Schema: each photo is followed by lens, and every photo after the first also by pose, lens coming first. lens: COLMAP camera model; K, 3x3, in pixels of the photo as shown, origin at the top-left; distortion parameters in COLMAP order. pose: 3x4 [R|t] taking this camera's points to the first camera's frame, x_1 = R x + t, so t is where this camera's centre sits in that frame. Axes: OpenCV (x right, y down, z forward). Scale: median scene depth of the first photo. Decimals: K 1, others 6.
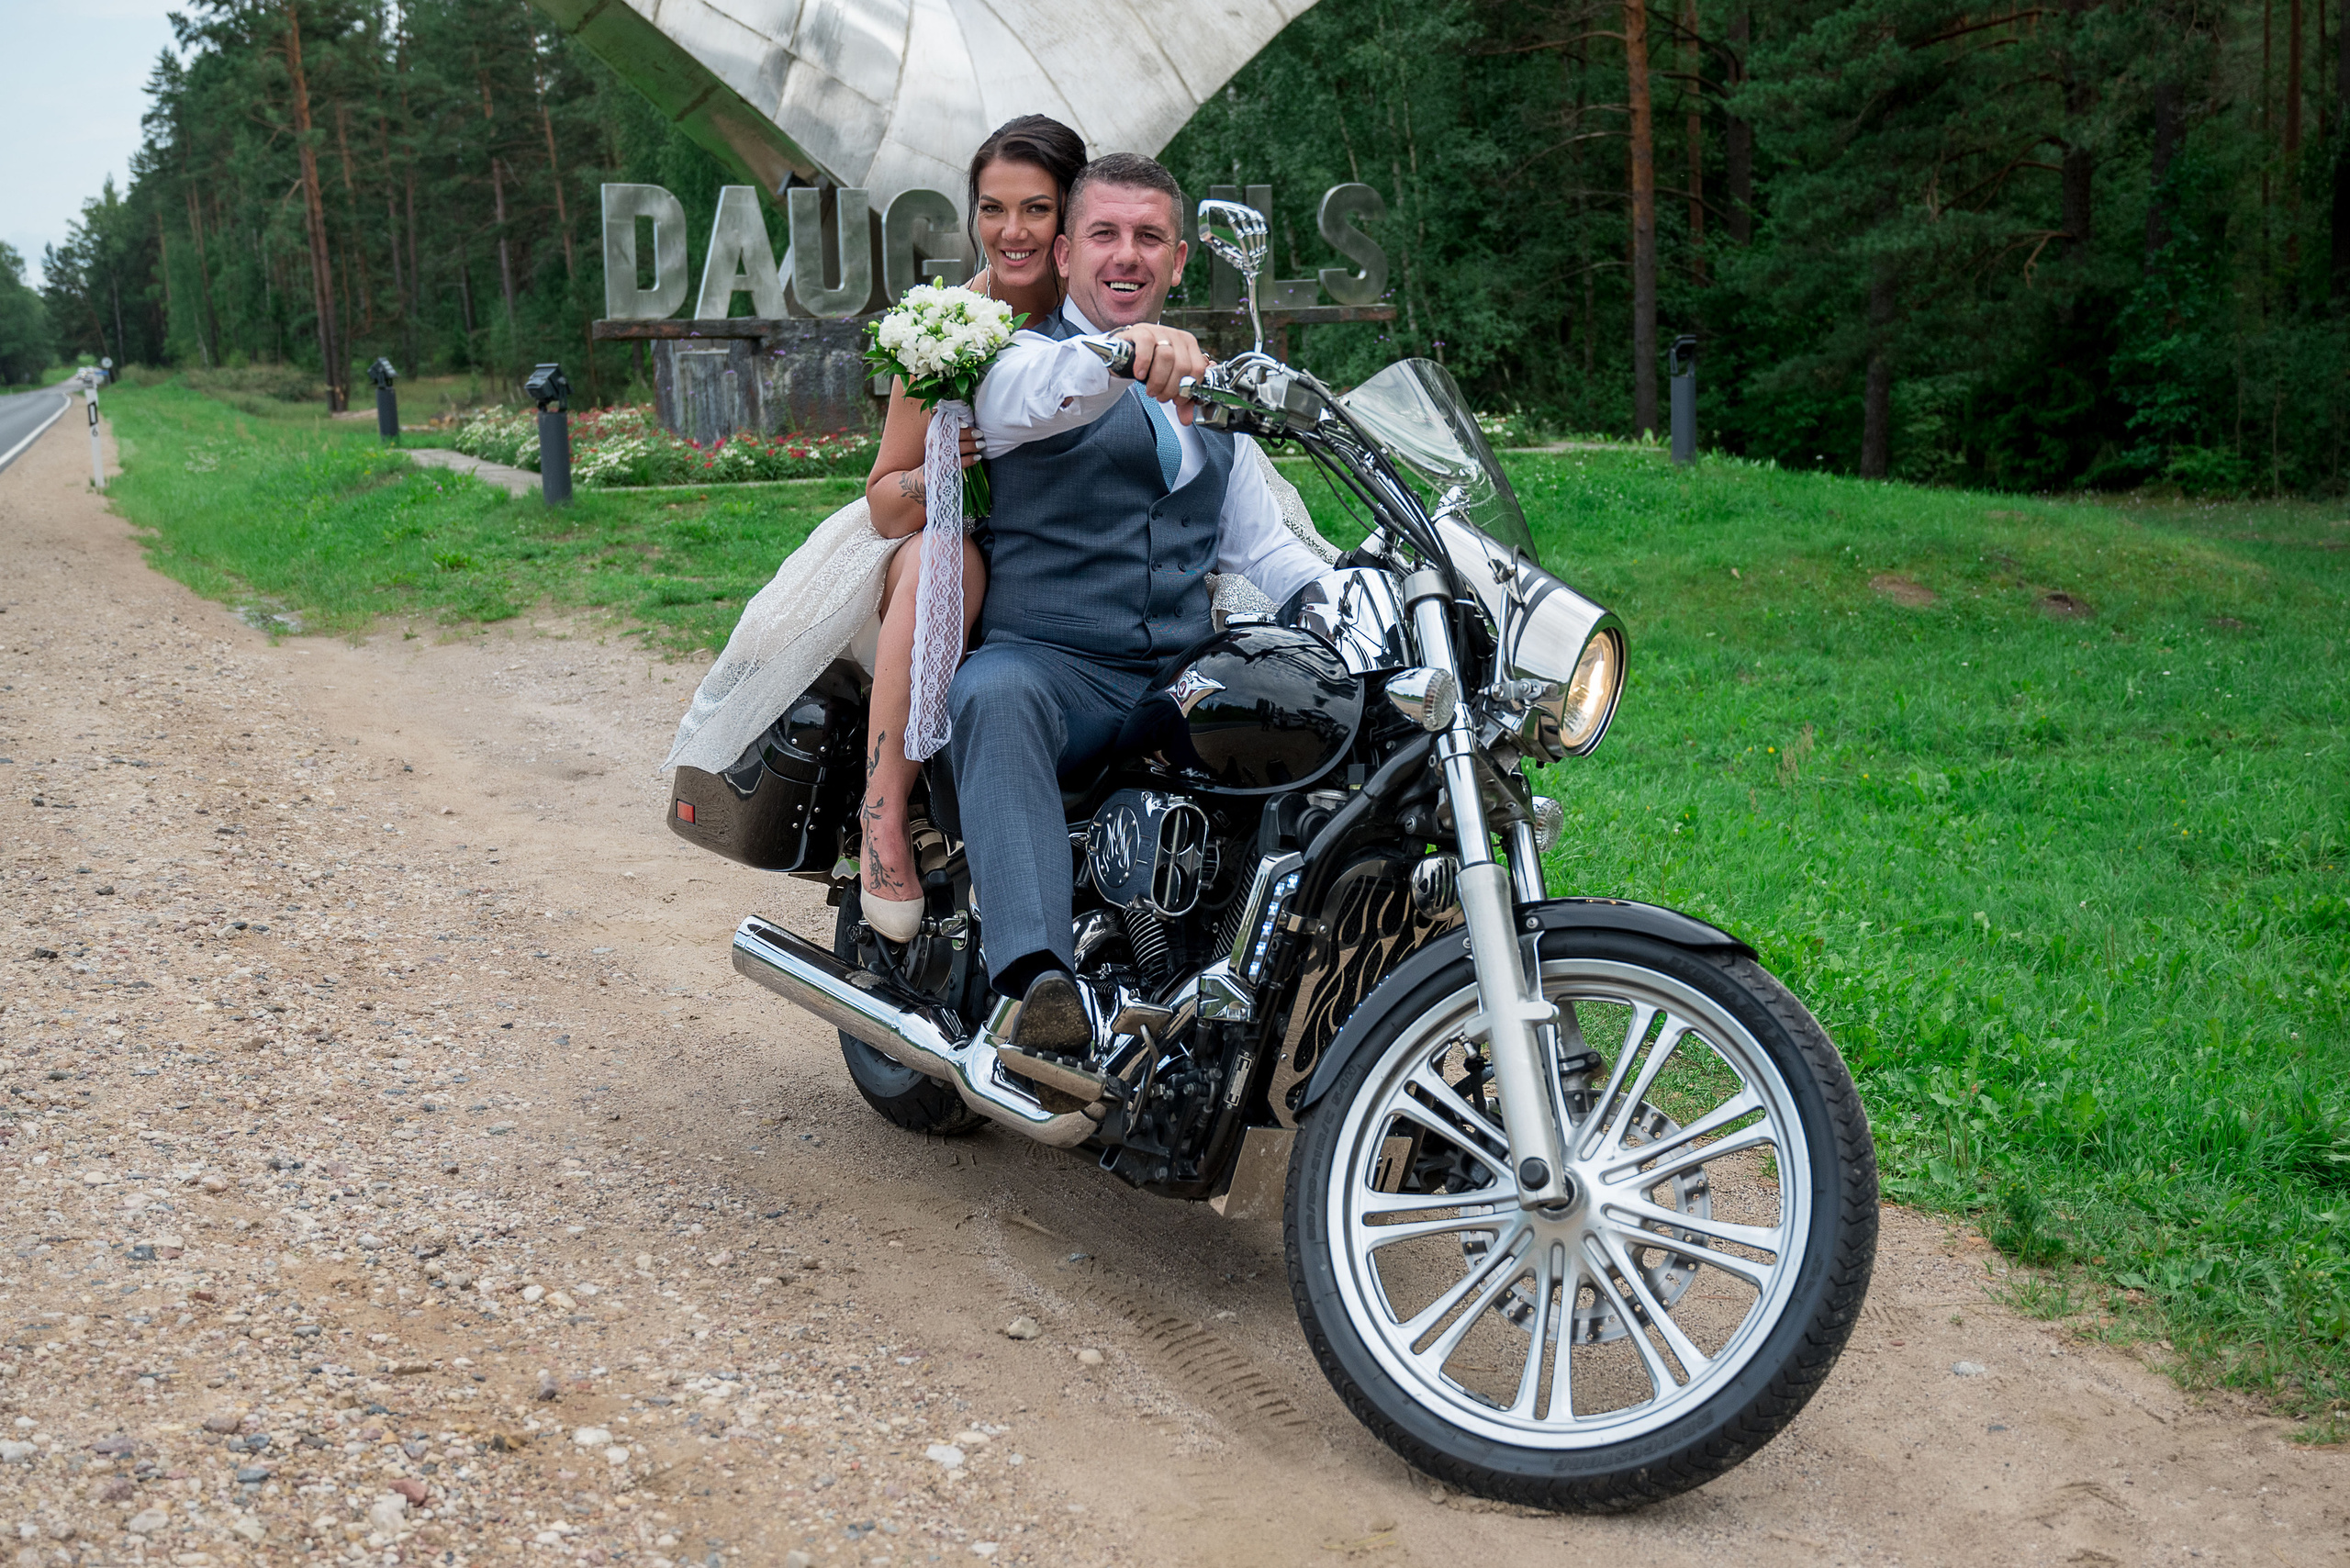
lens RADIAL K [[2403.8, 0, 1184.5], [0, 2403.8, 824.8], [0, 0, 1]] dist [0.012591, 0.030285]
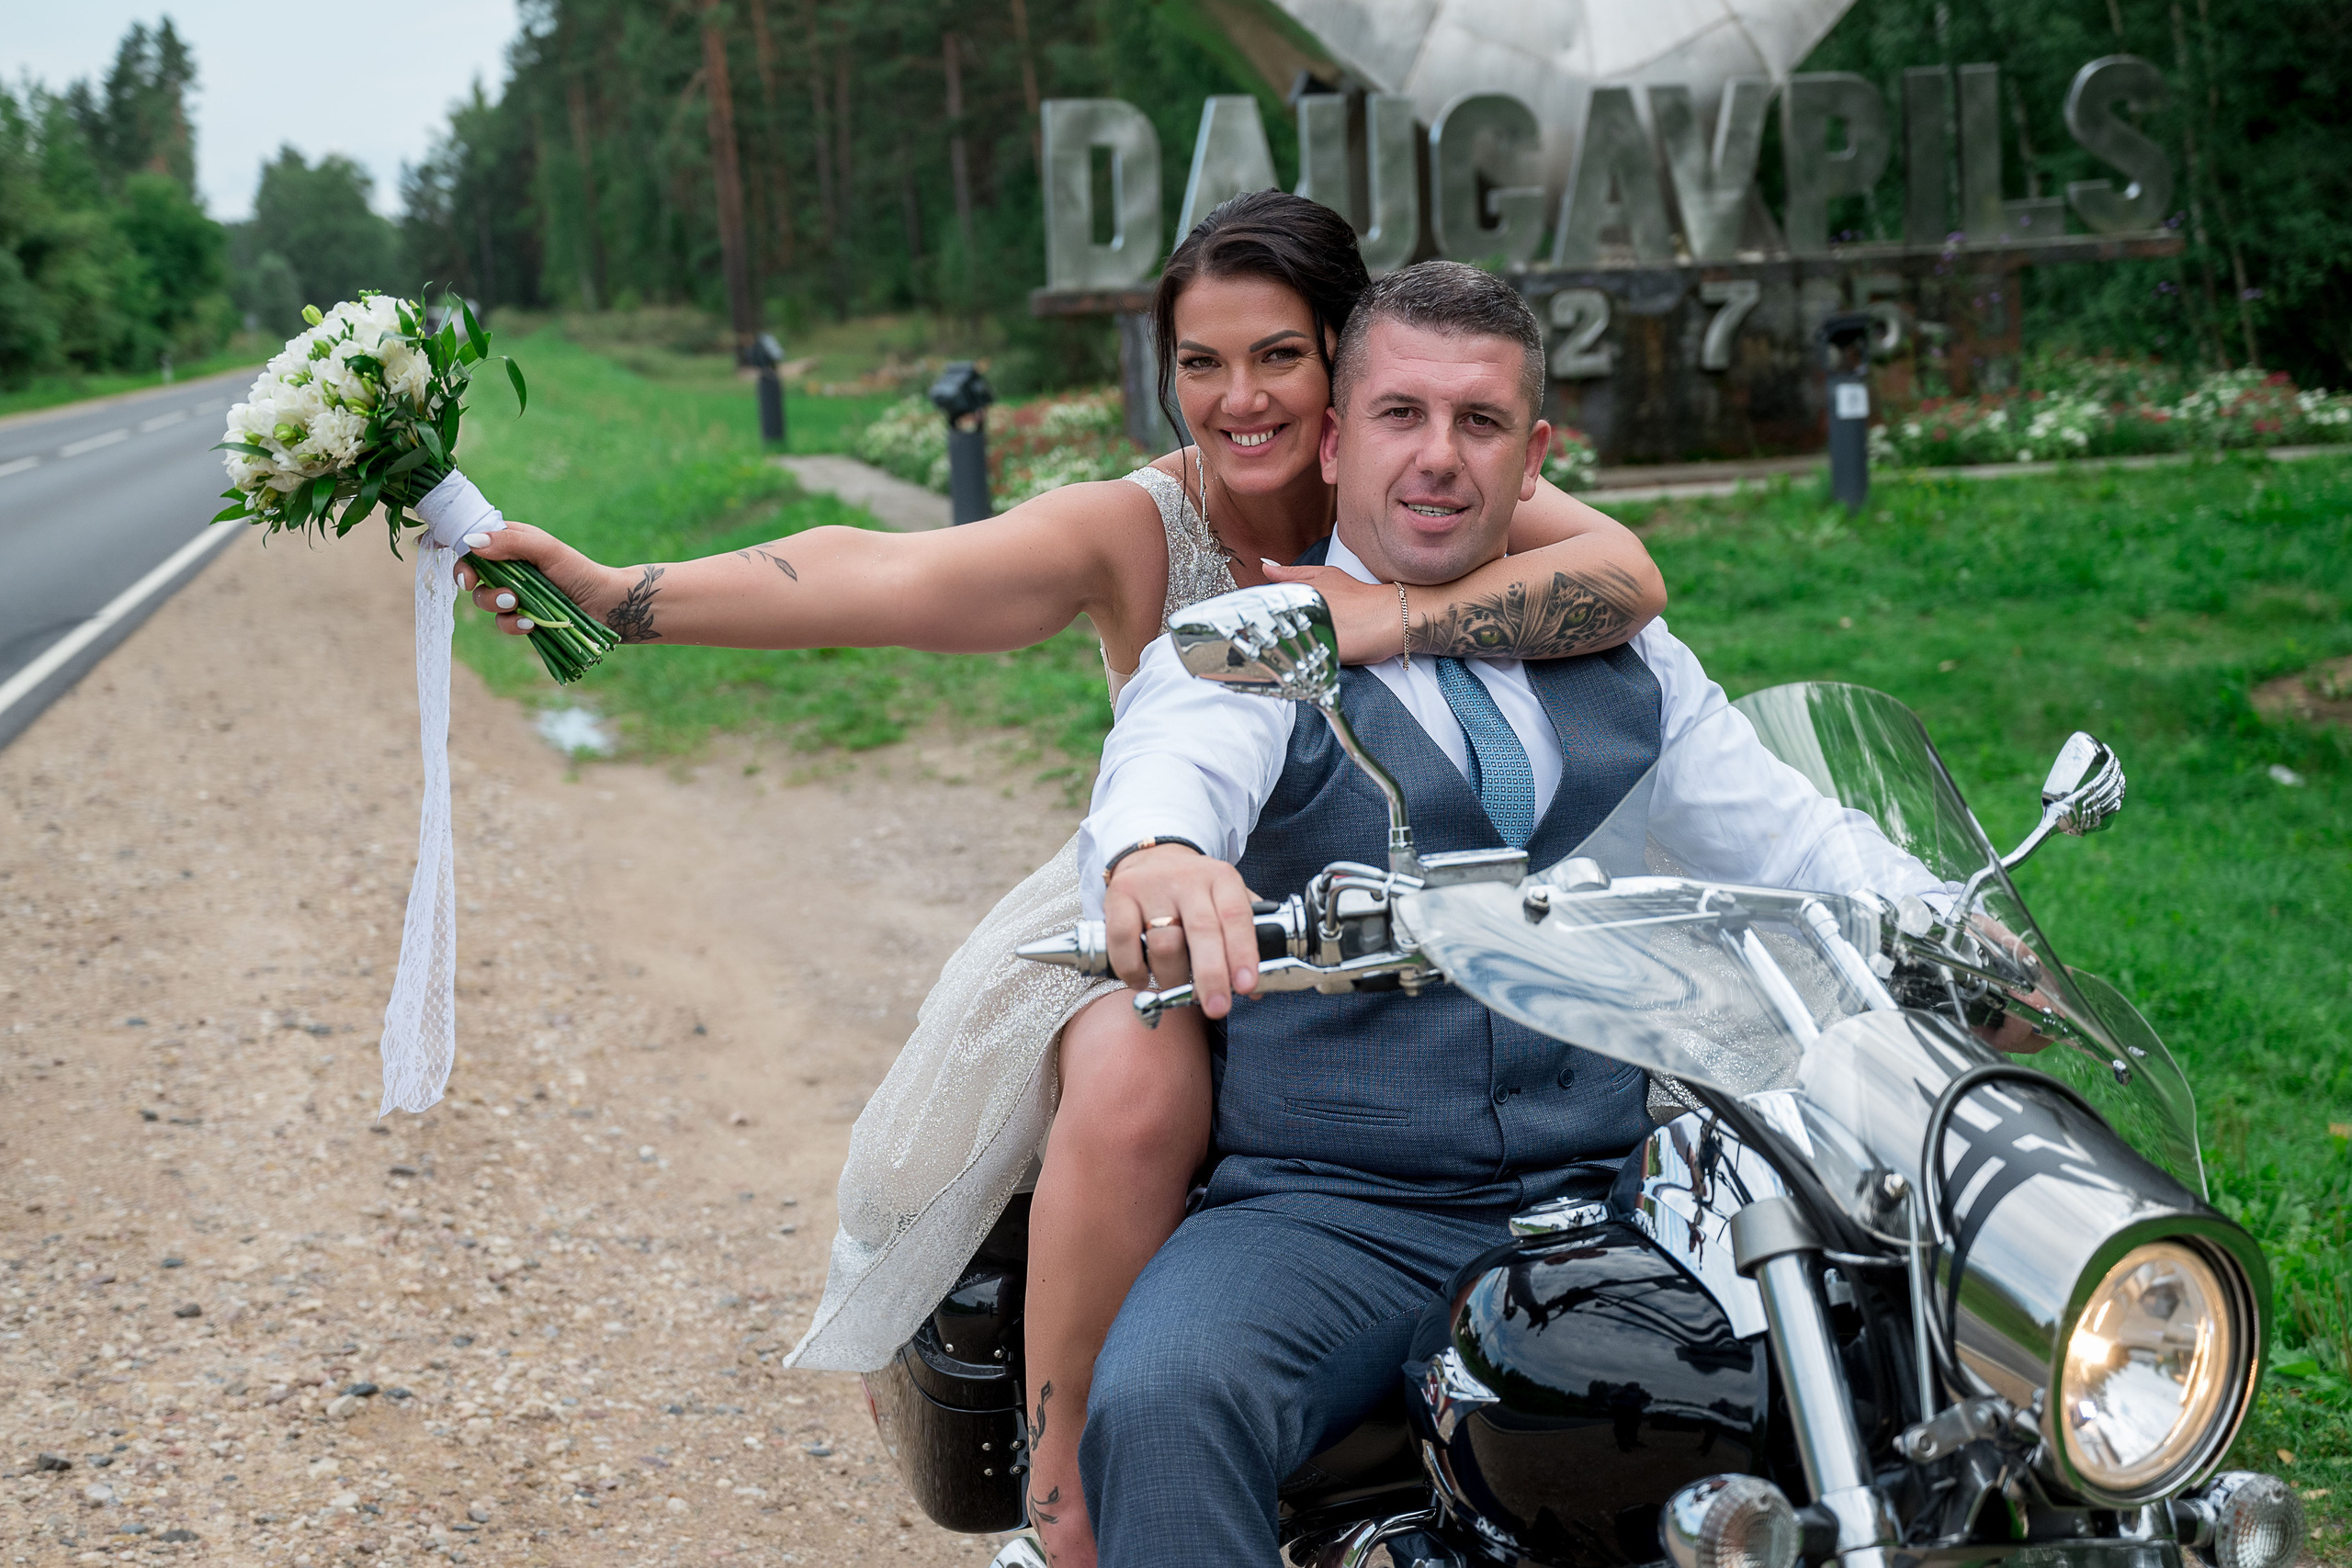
lens RADIAL K [[3245.1, 0, 1315.7], [0, 3245.1, 788.7], [0, 0, 1]] dist [0.033653, -0.001064]
pose [[0.986012, 0.002122, -0.166662, -0.000199], [-0.007361, 0.999498, -0.030821, -0.031105], [0.166513, 0.031617, 0.985532, 0.062452]]
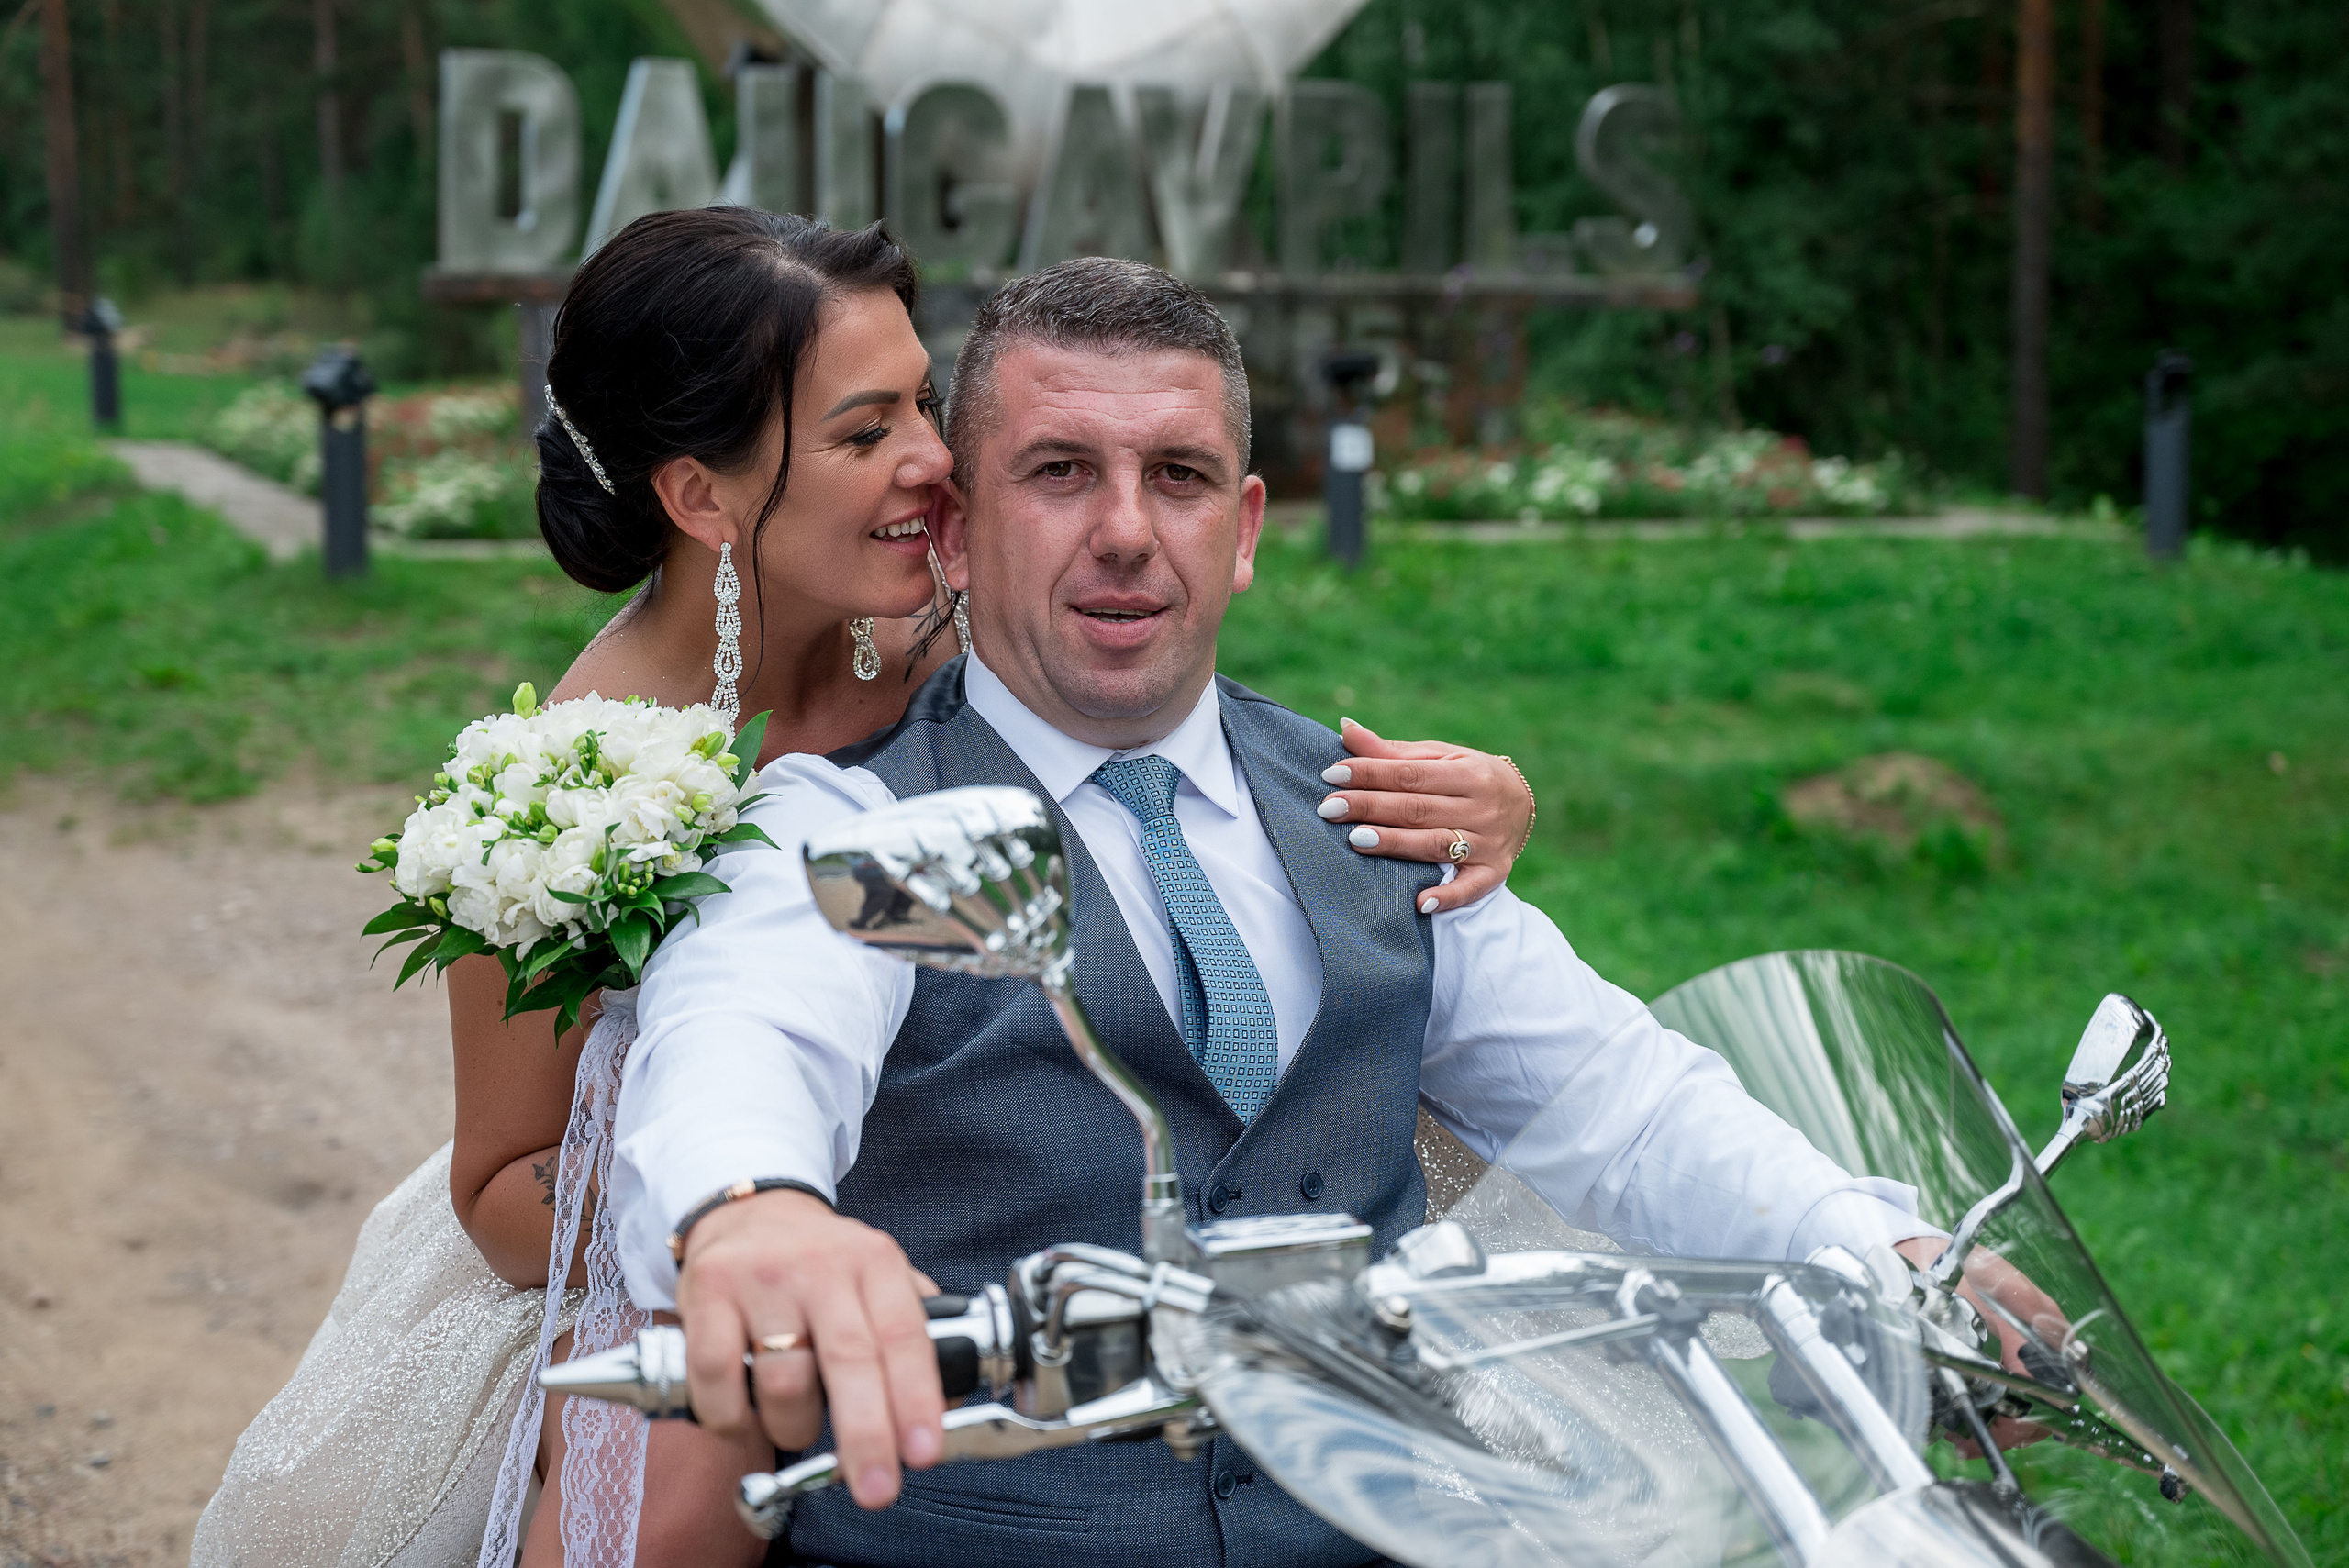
lens RADIAL K [[3449.9, 0, 1238.0], [0, 3449.9, 823.8], [0, 0, 1]] dist [0.024647, -0.002722]
pose [[0.999224, 0.037563, -0.011873, -0.017781], [-0.037969, 0.998626, -0.036105, -0.040592], [0.010501, 0.036528, 0.999277, 0.108637]]
